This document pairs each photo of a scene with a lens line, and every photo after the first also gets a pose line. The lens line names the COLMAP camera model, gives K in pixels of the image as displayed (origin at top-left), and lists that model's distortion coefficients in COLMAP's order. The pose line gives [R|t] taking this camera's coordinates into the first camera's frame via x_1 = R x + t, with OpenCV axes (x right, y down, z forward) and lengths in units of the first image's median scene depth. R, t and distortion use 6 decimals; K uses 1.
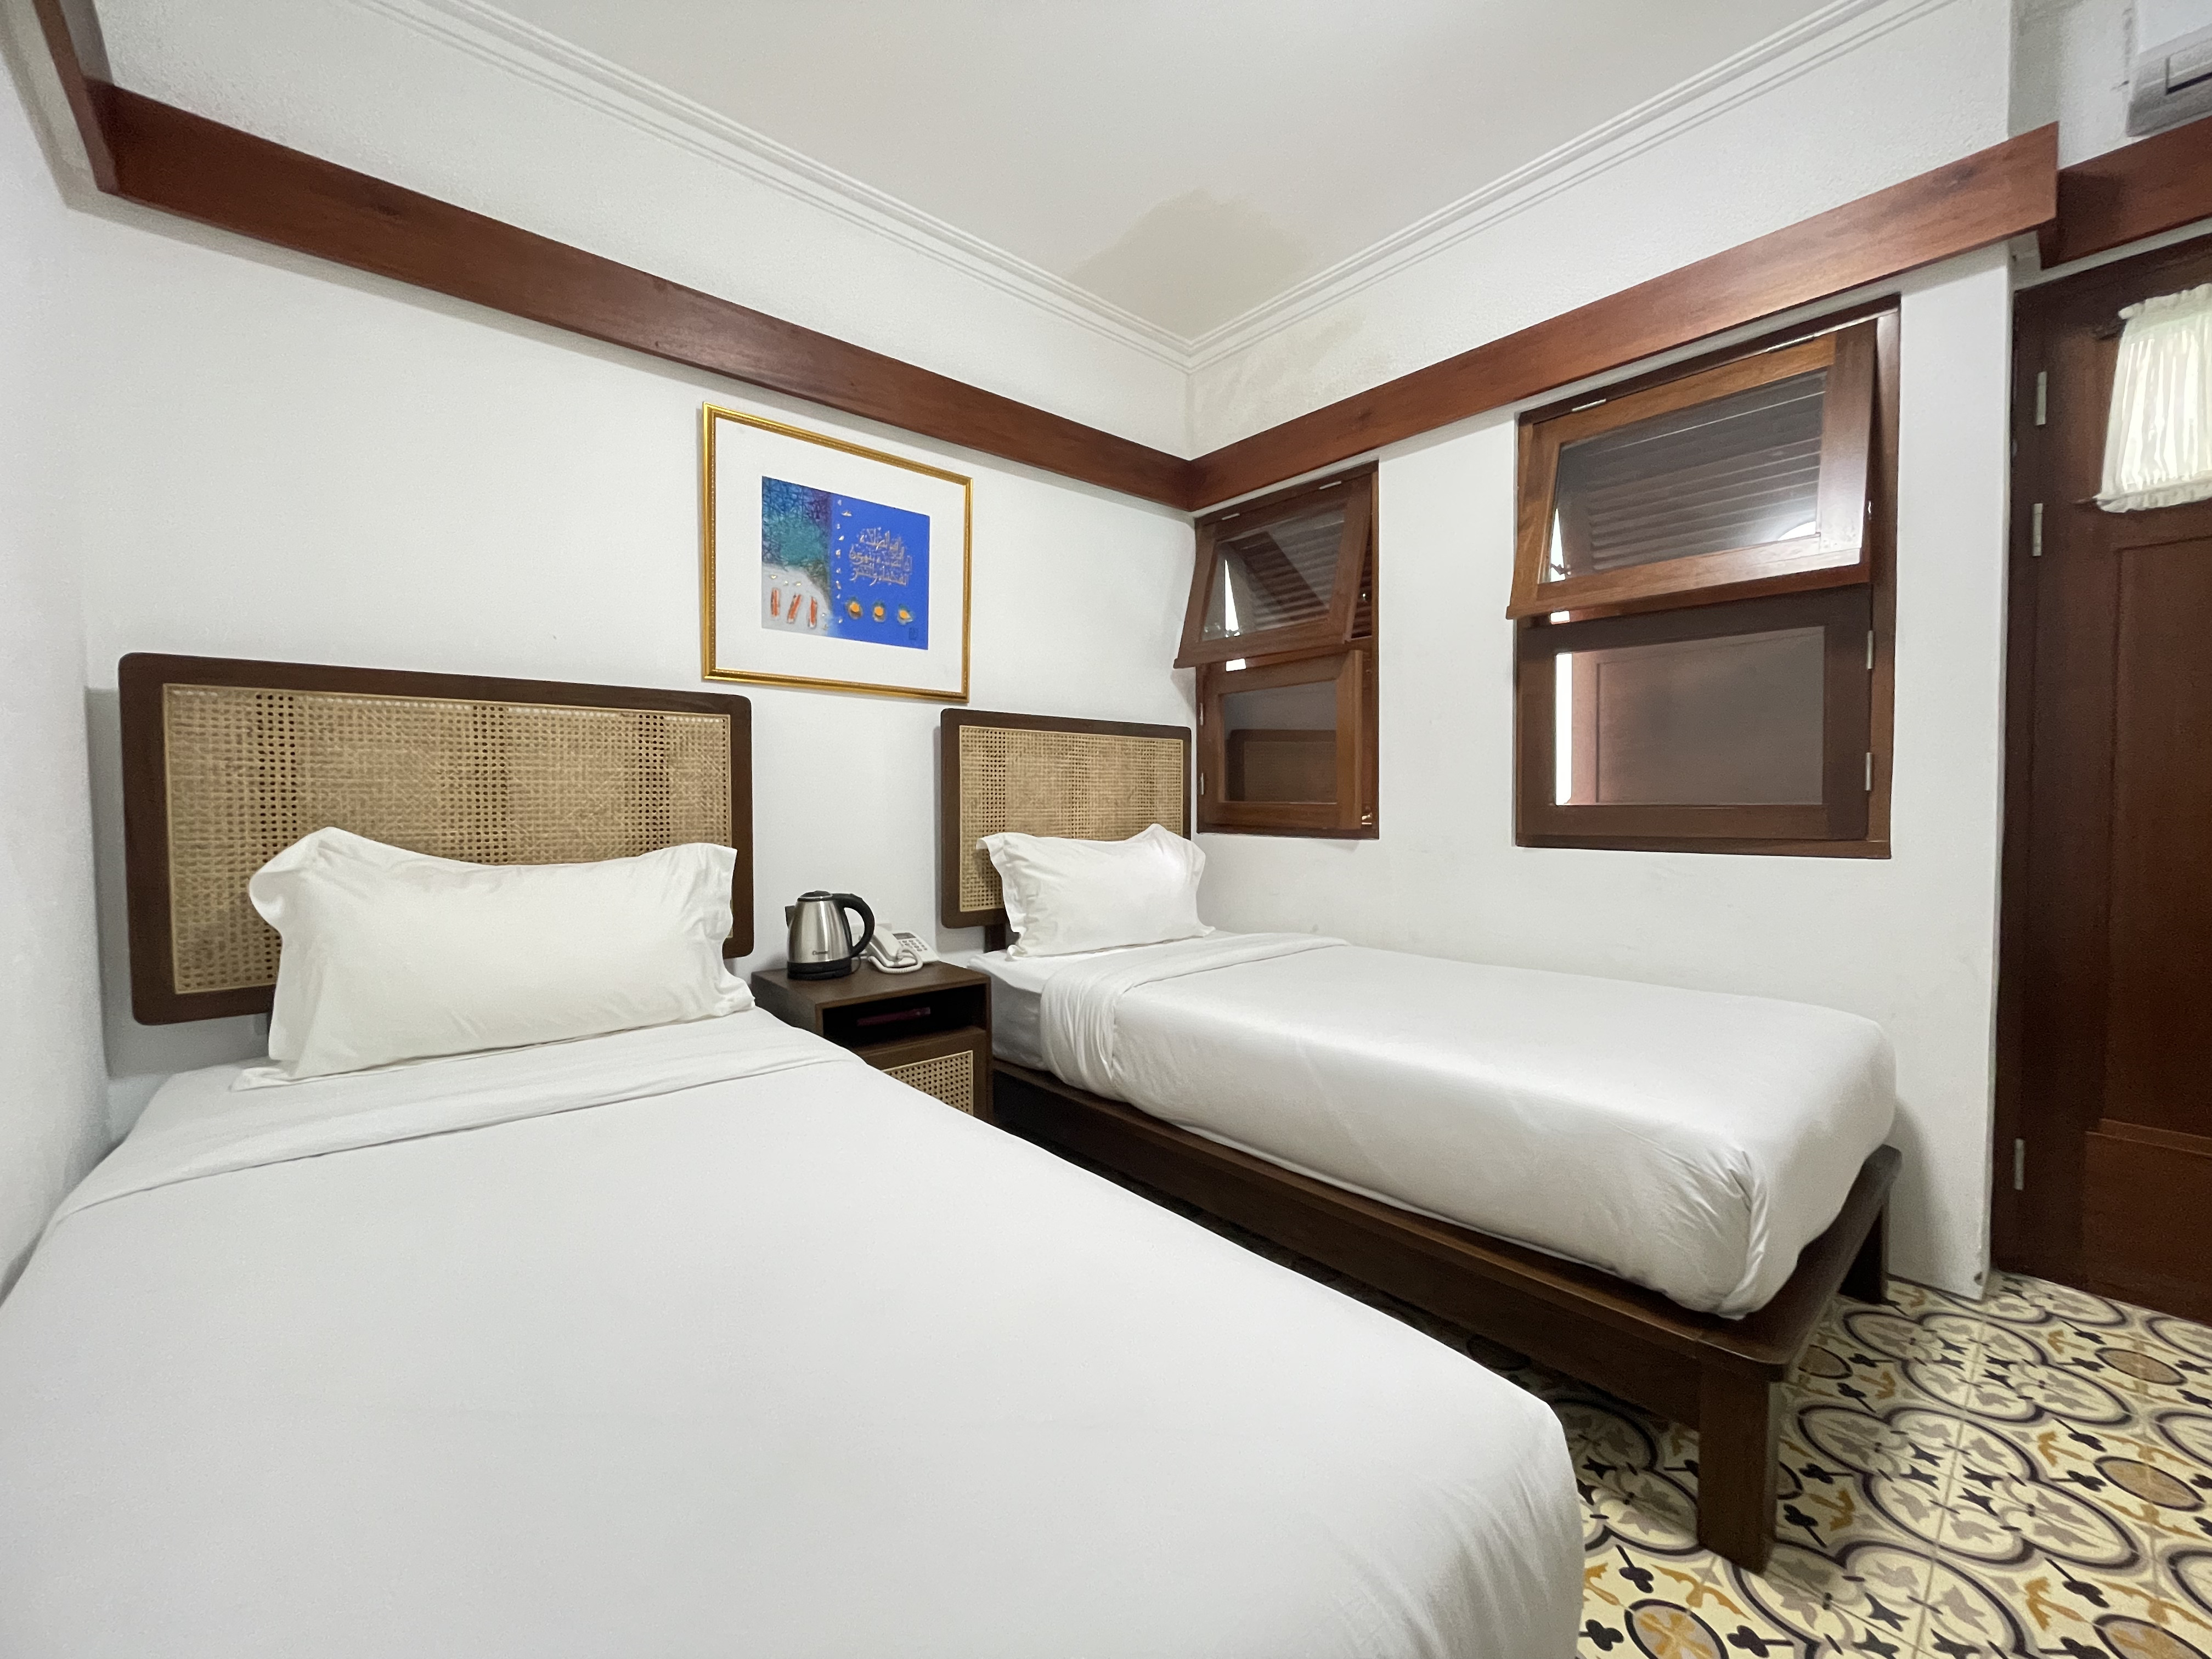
lens RADIAL K [[888.6, 0, 1106.9], [0, 888.6, 820.5], [0, 0, 1]] dist [-0.010761, 0.000246]
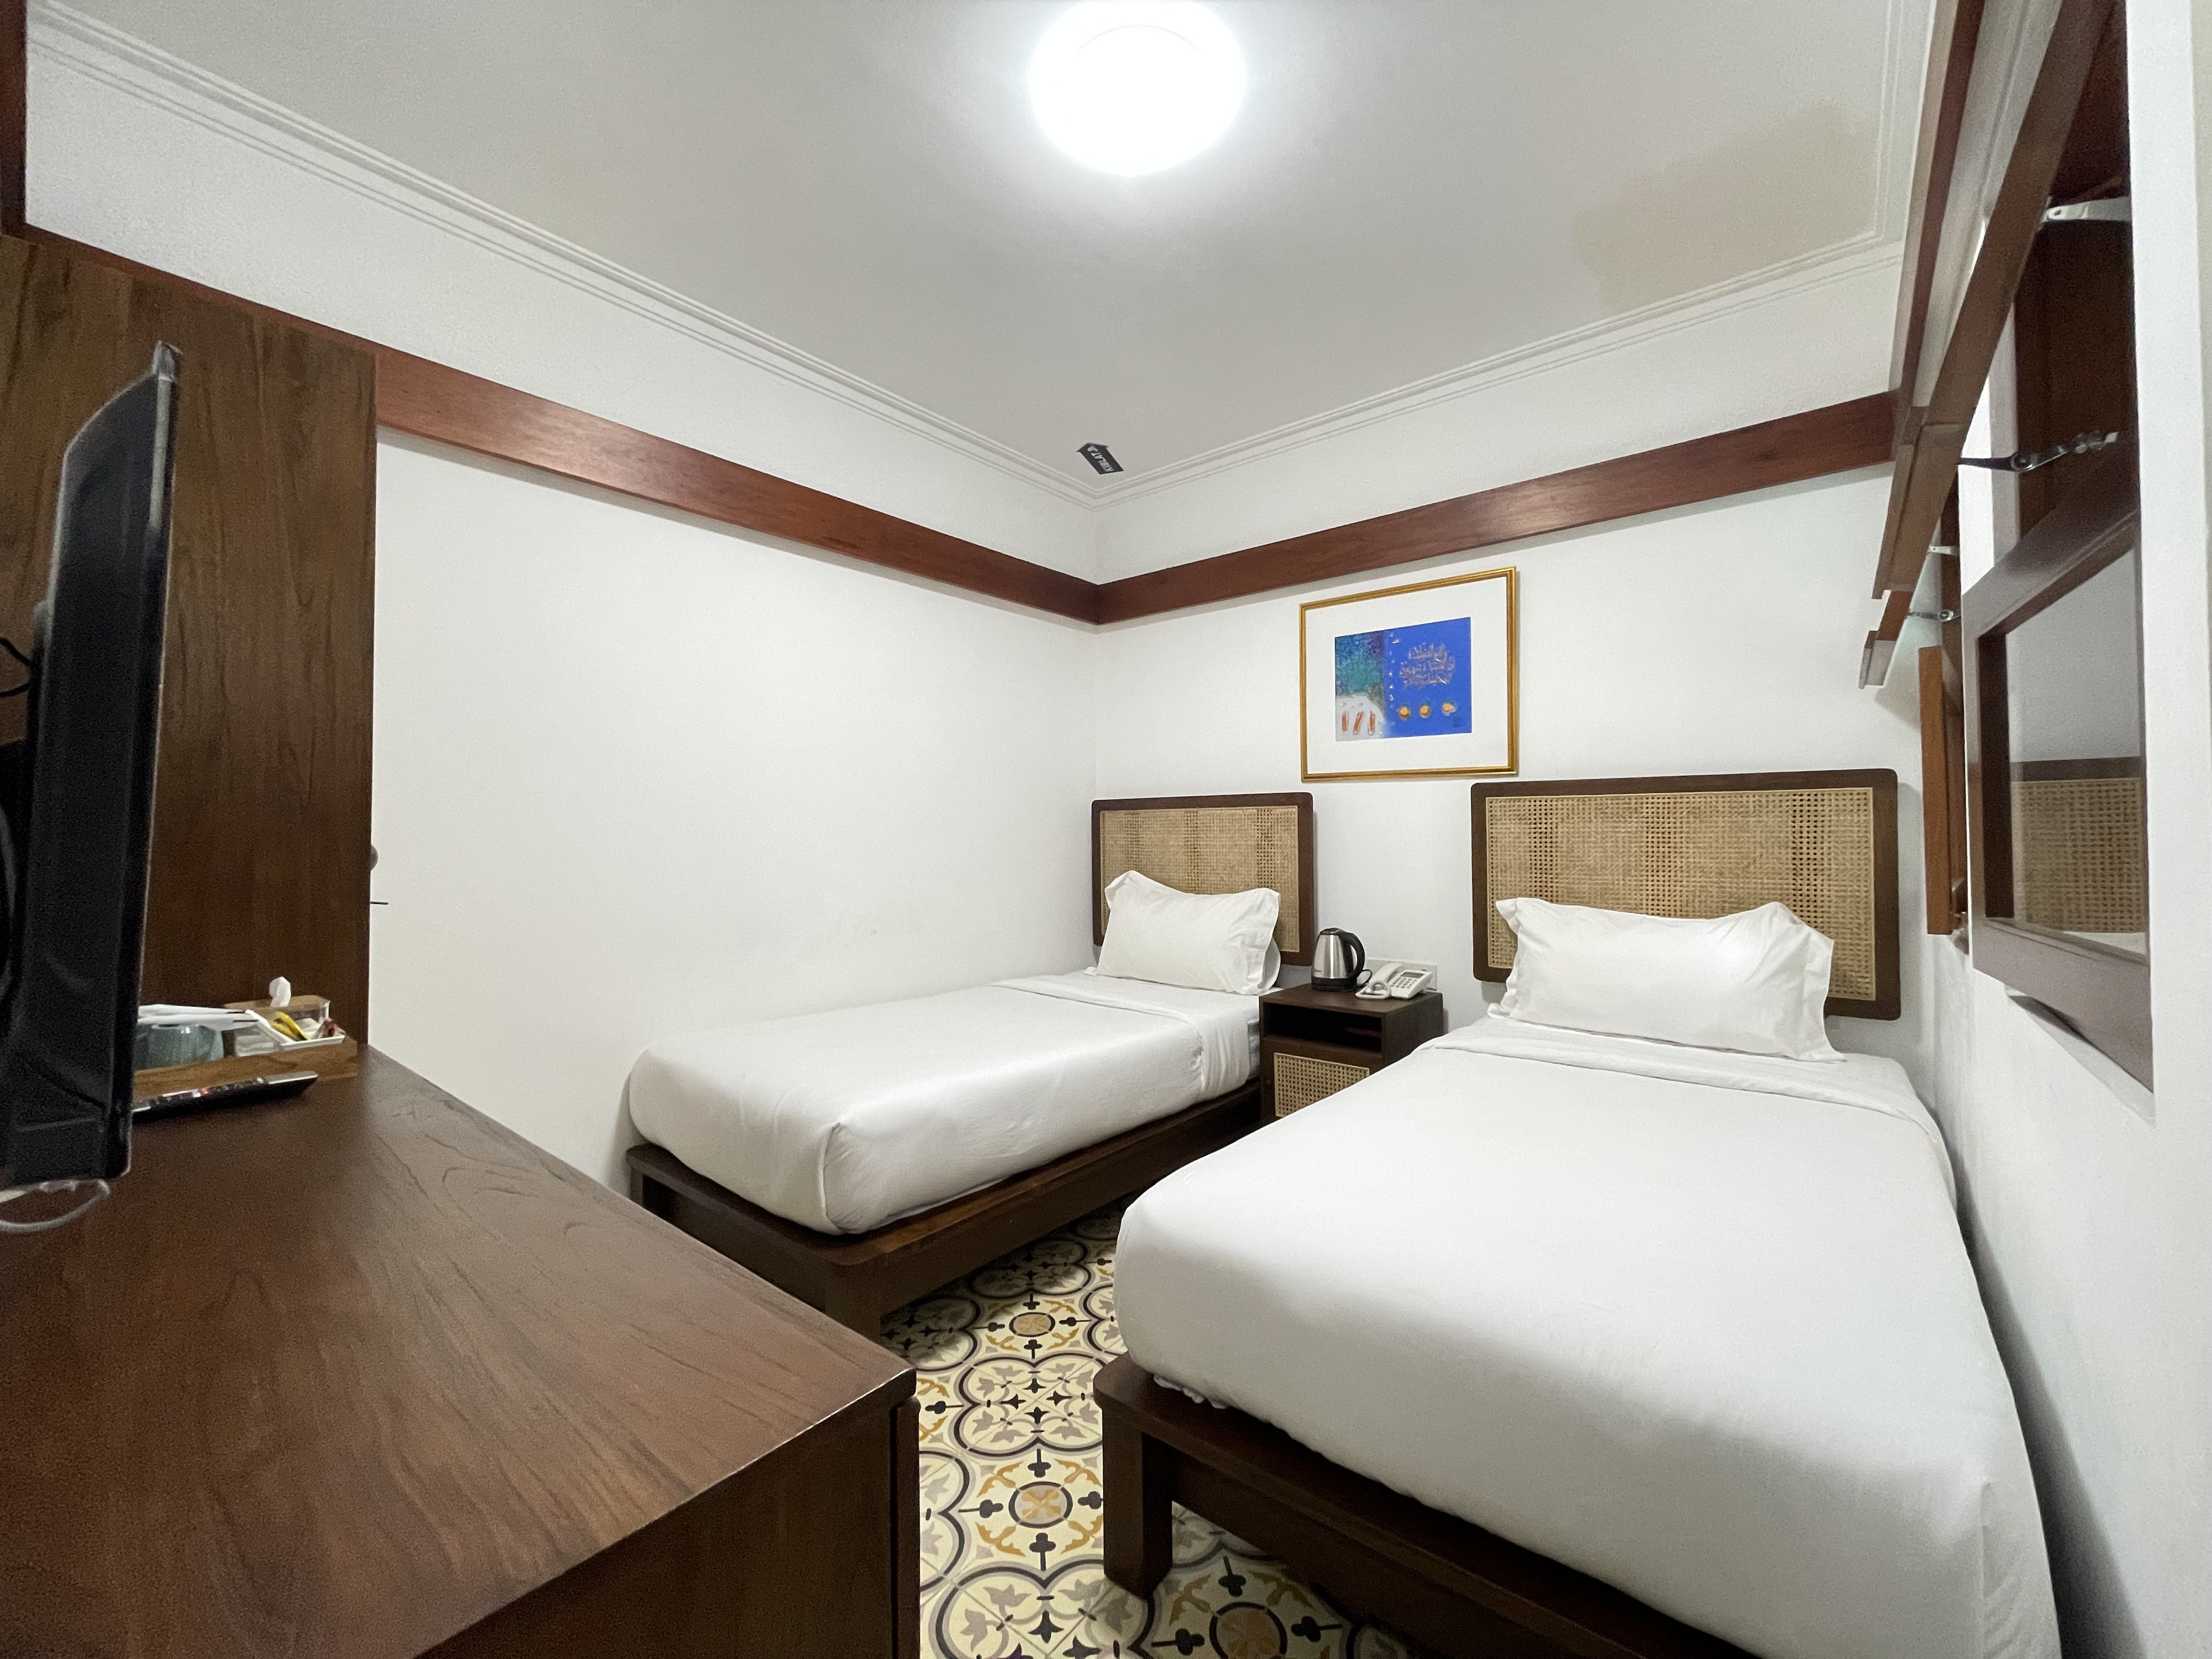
lens RADIAL K [[888.6, 0, 1087.5], [0, 888.6, 814.5], [0, 0, 1]] dist [-0.010761, 0.000246]
pose [[0.144010, -0.028782, -0.989158, 0.939112], [-0.028073, 0.999056, -0.033157, -0.039162], [0.989178, 0.032544, 0.143067, 0.388274]]
